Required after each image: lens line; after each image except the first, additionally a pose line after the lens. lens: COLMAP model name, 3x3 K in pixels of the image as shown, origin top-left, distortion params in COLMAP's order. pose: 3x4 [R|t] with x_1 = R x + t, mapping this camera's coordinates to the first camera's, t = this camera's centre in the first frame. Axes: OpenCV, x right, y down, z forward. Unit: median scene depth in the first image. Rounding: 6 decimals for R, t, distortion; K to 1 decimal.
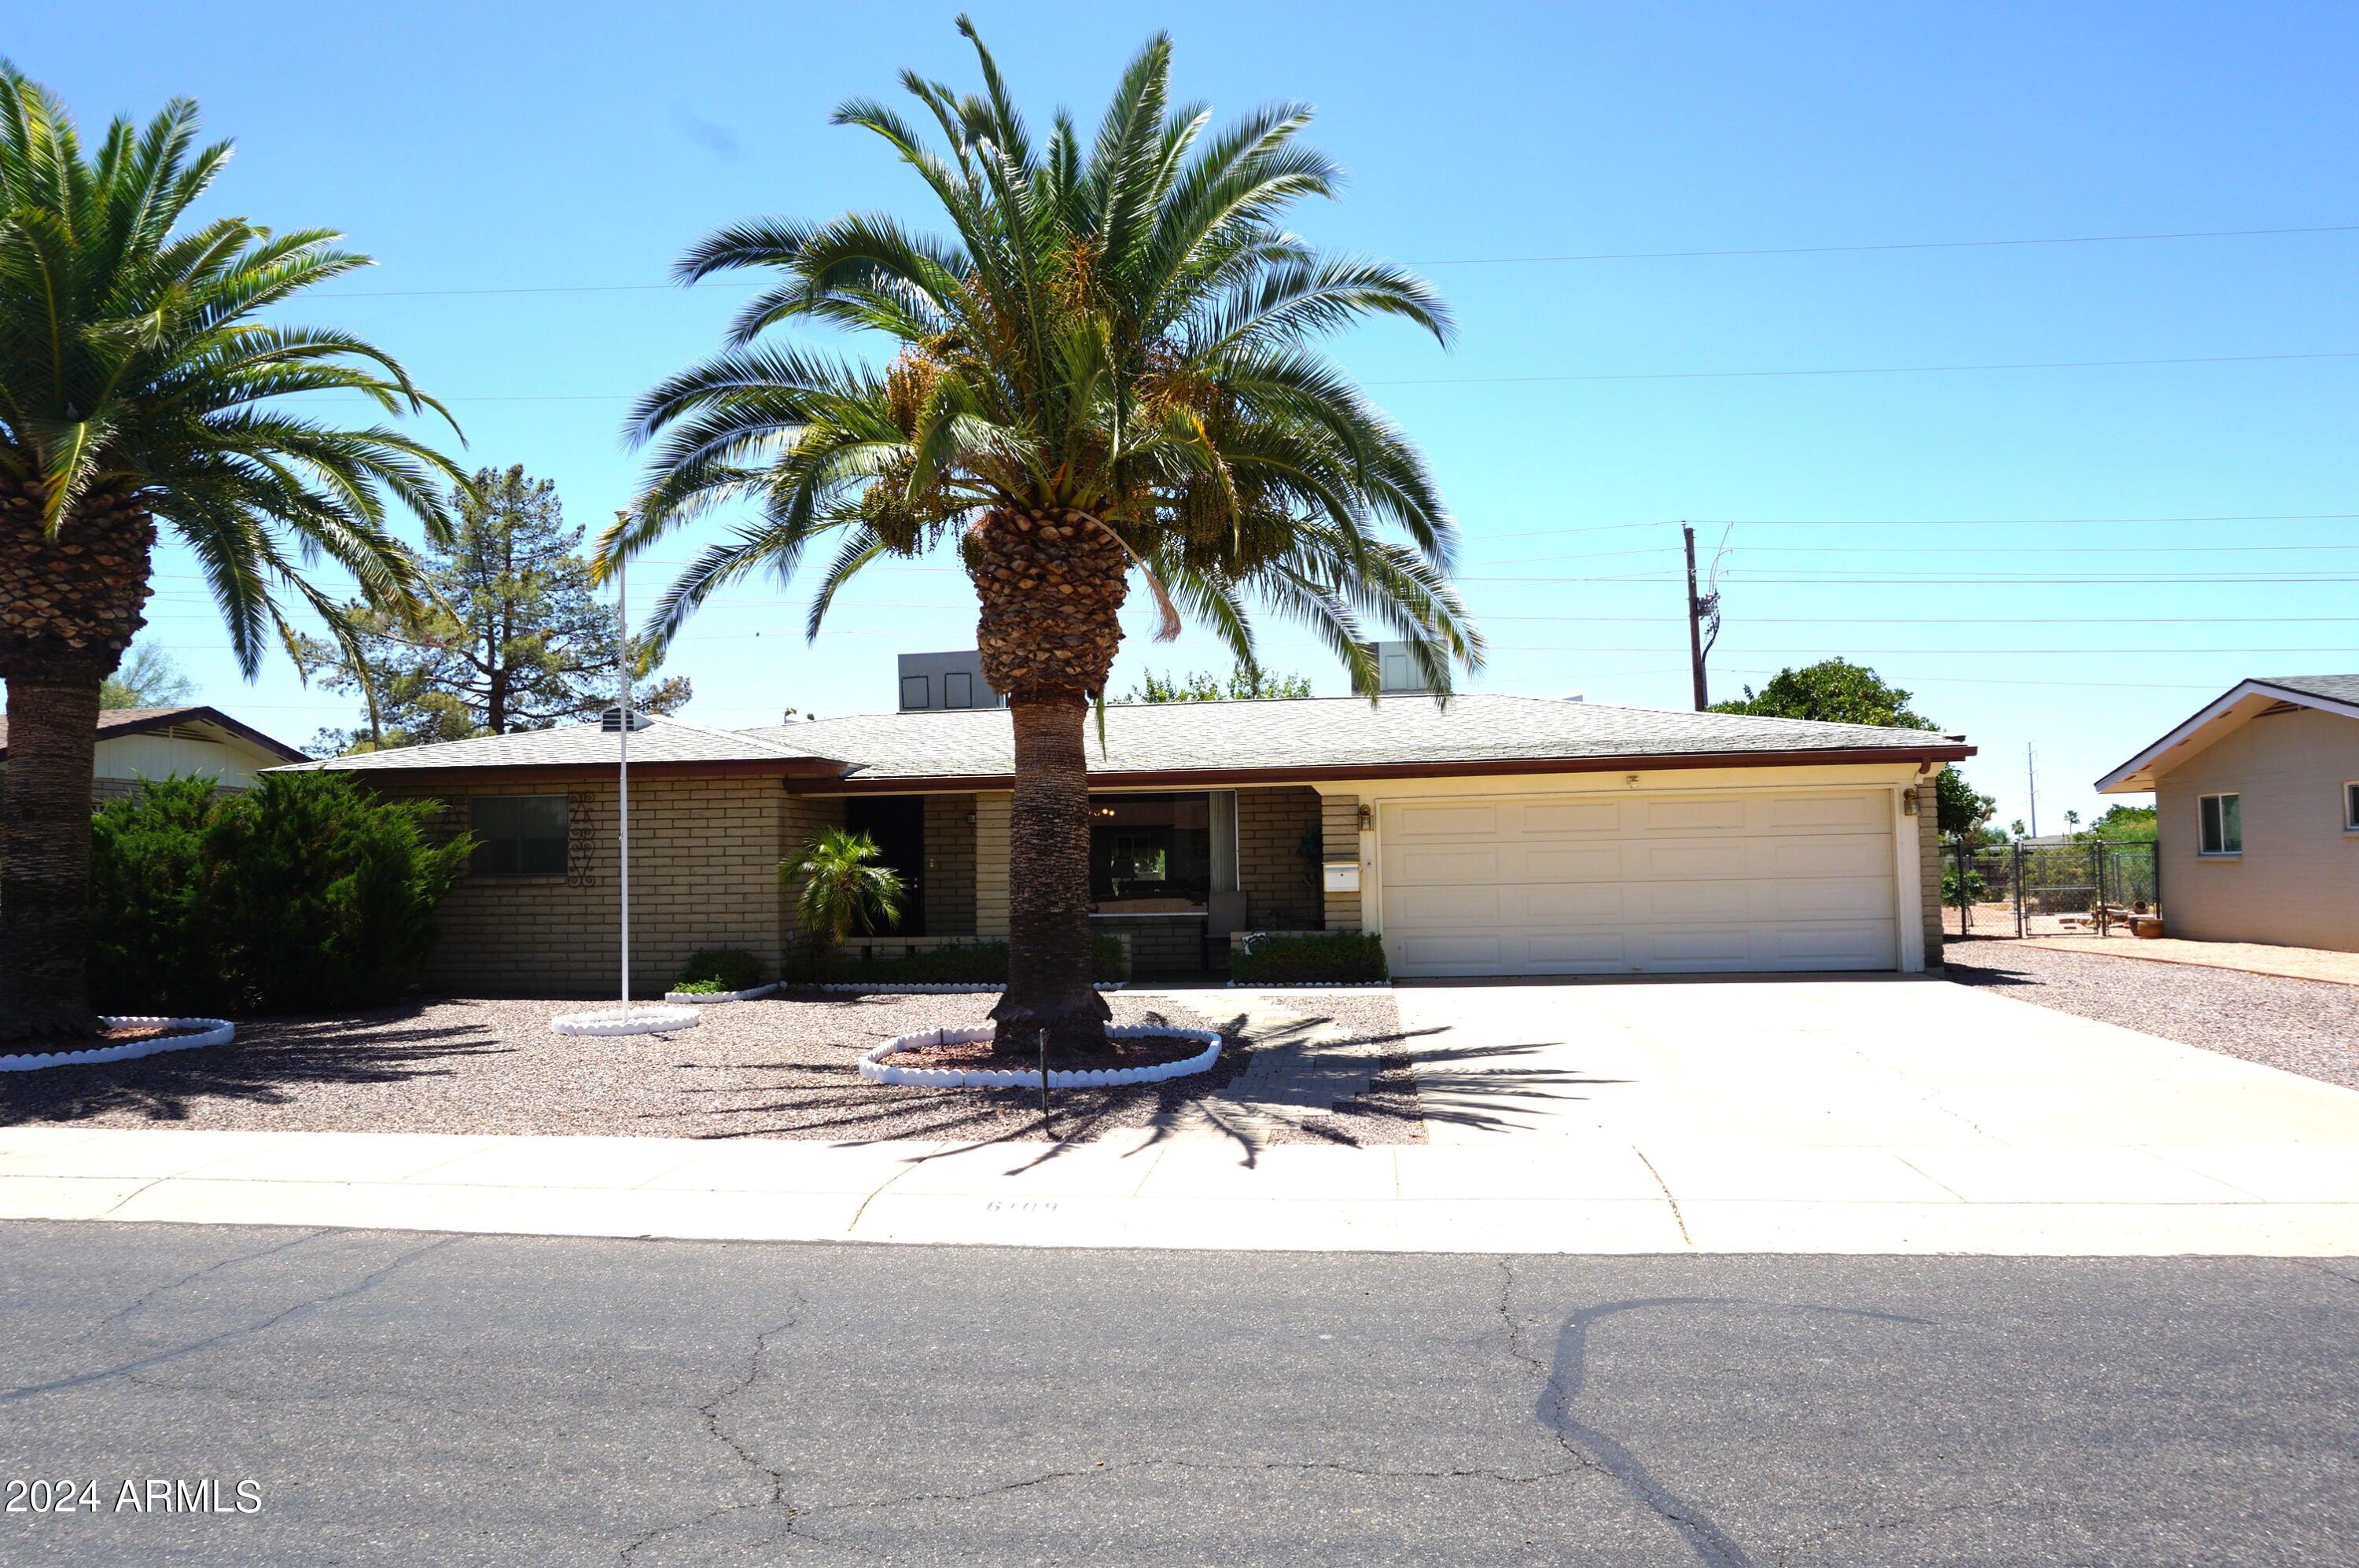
lens RADIAL K [[1568.3, 0, 1177.1], [0, 1568.3, 782.0], [0, 0, 1]] dist [-0.030054, 0.013816]
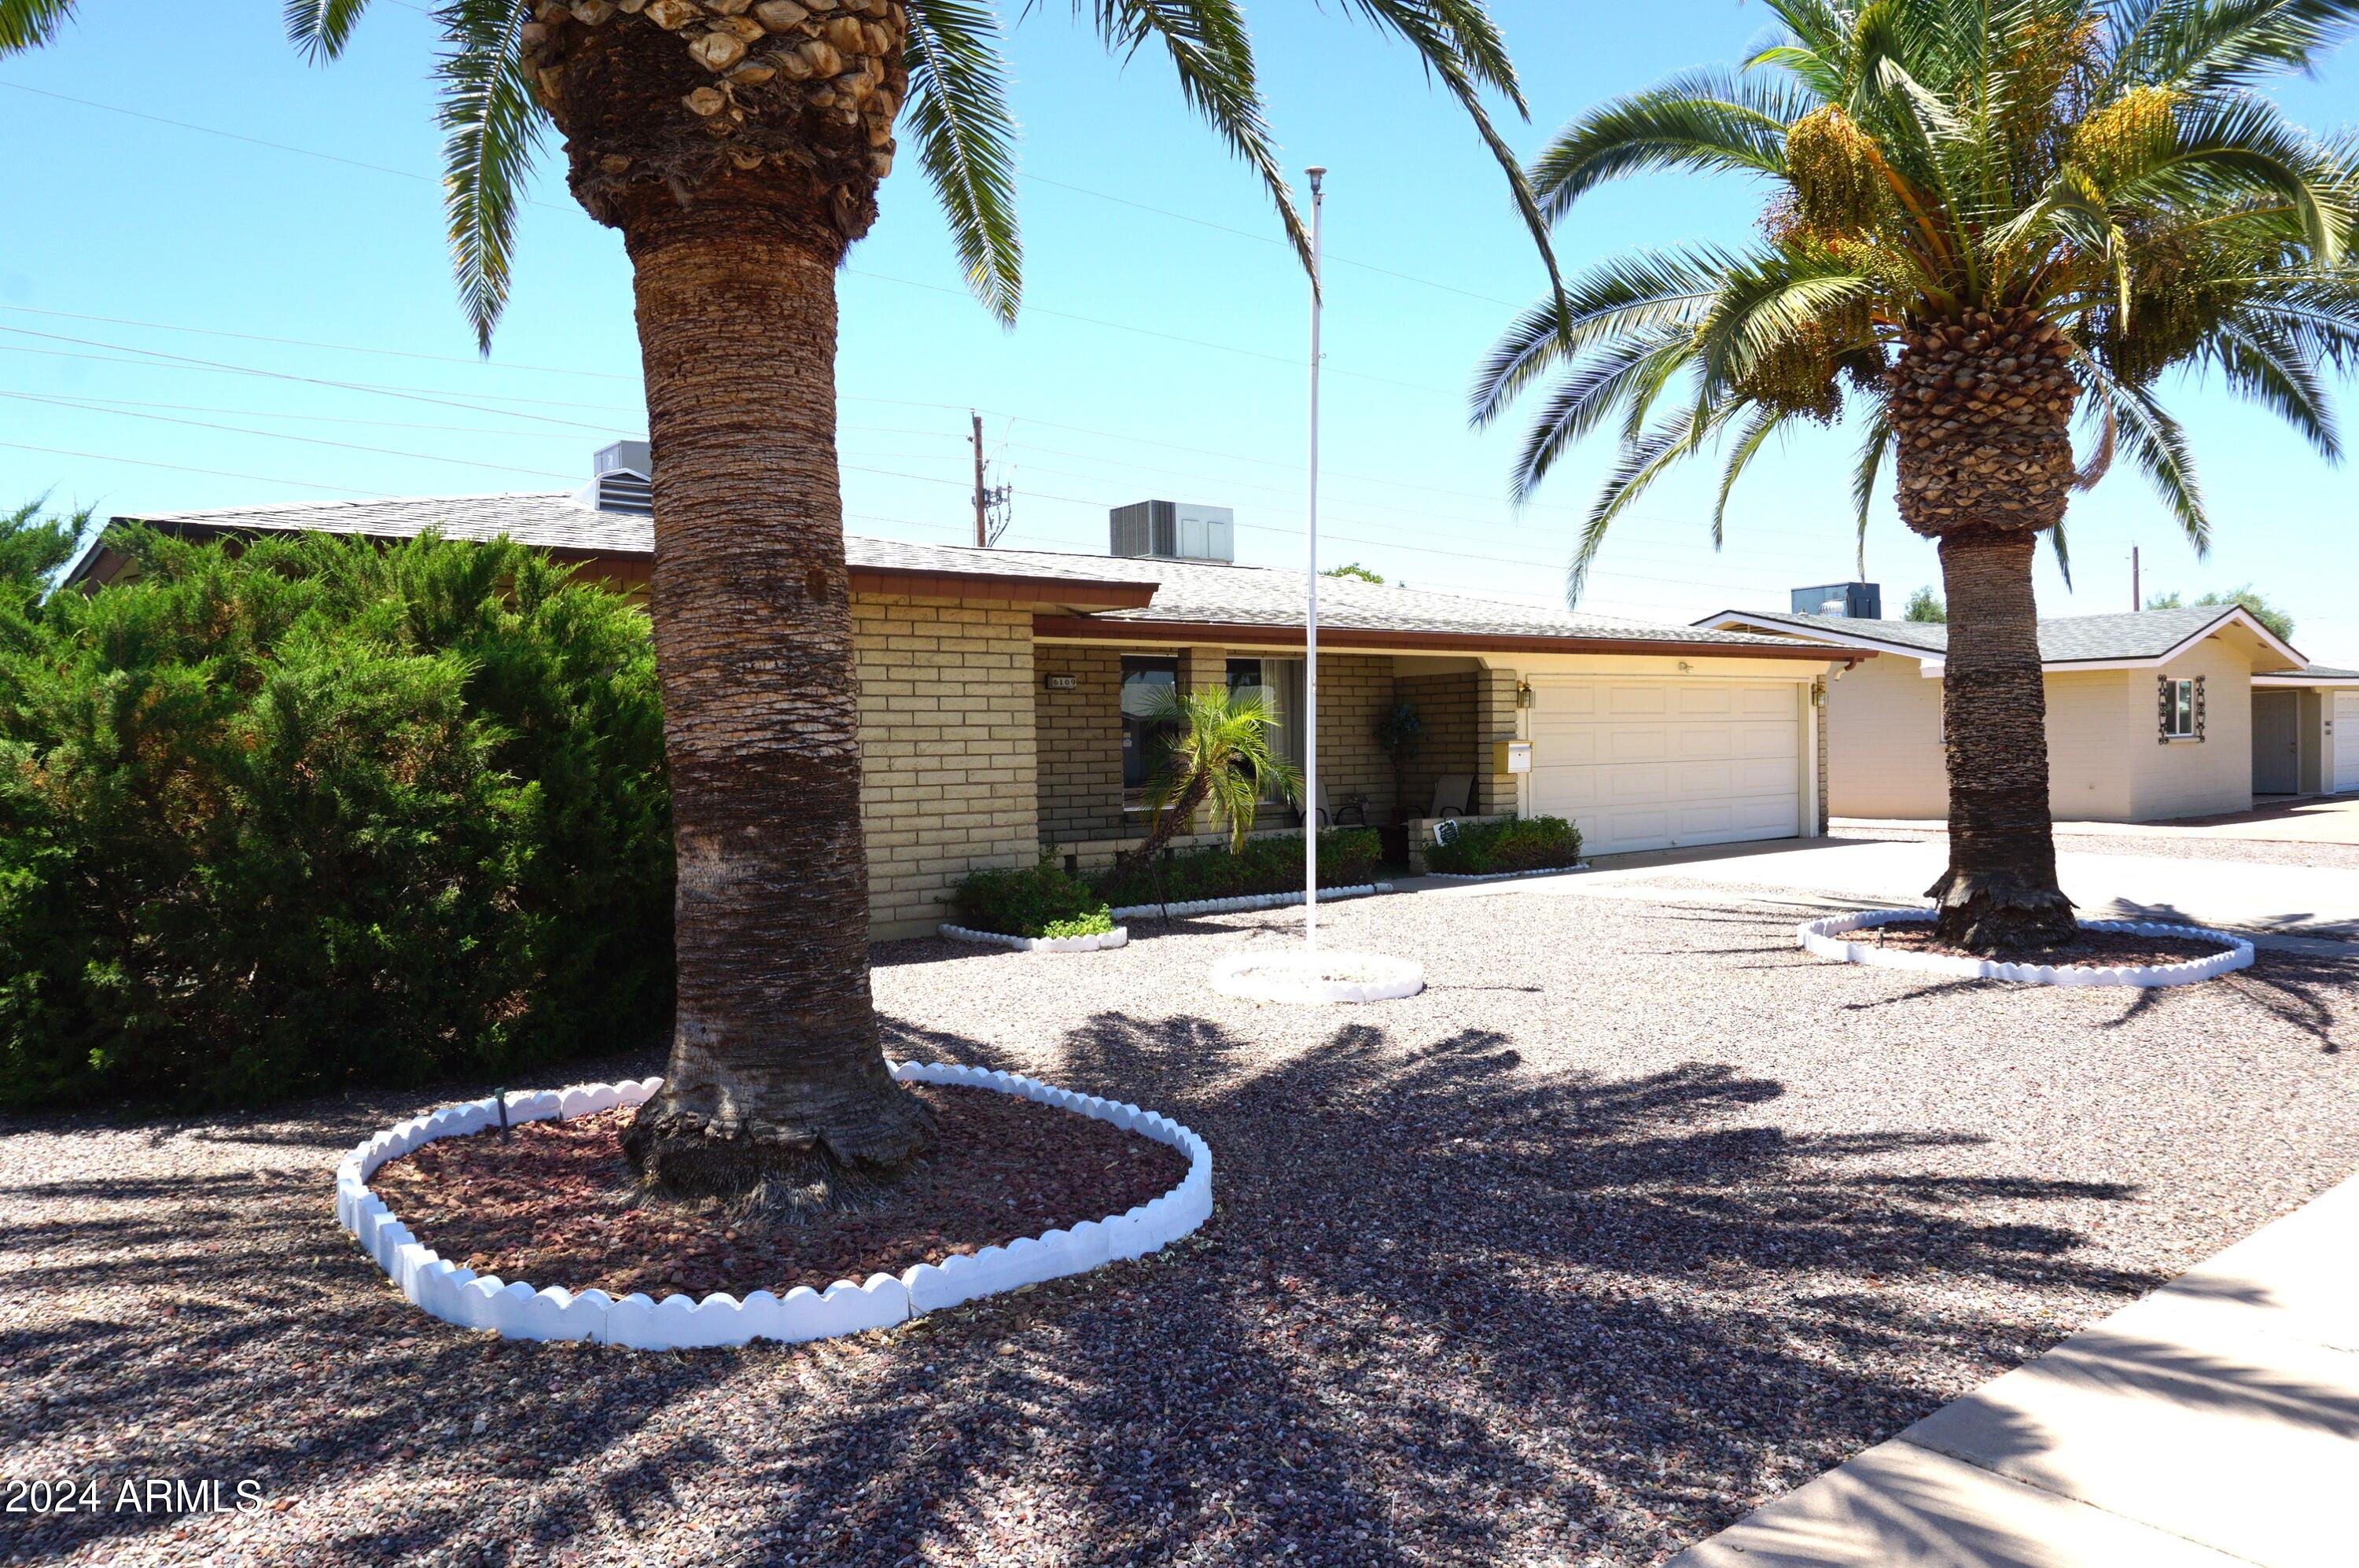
lens RADIAL K [[1568.3, 0, 1178.7], [0, 1568.3, 780.4], [0, 0, 1]] dist [-0.030054, 0.013816]
pose [[0.707430, -0.010831, 0.706701, -0.686128], [-0.036213, 0.998014, 0.051546, 0.033084], [-0.705855, -0.062057, 0.705632, 0.476193]]
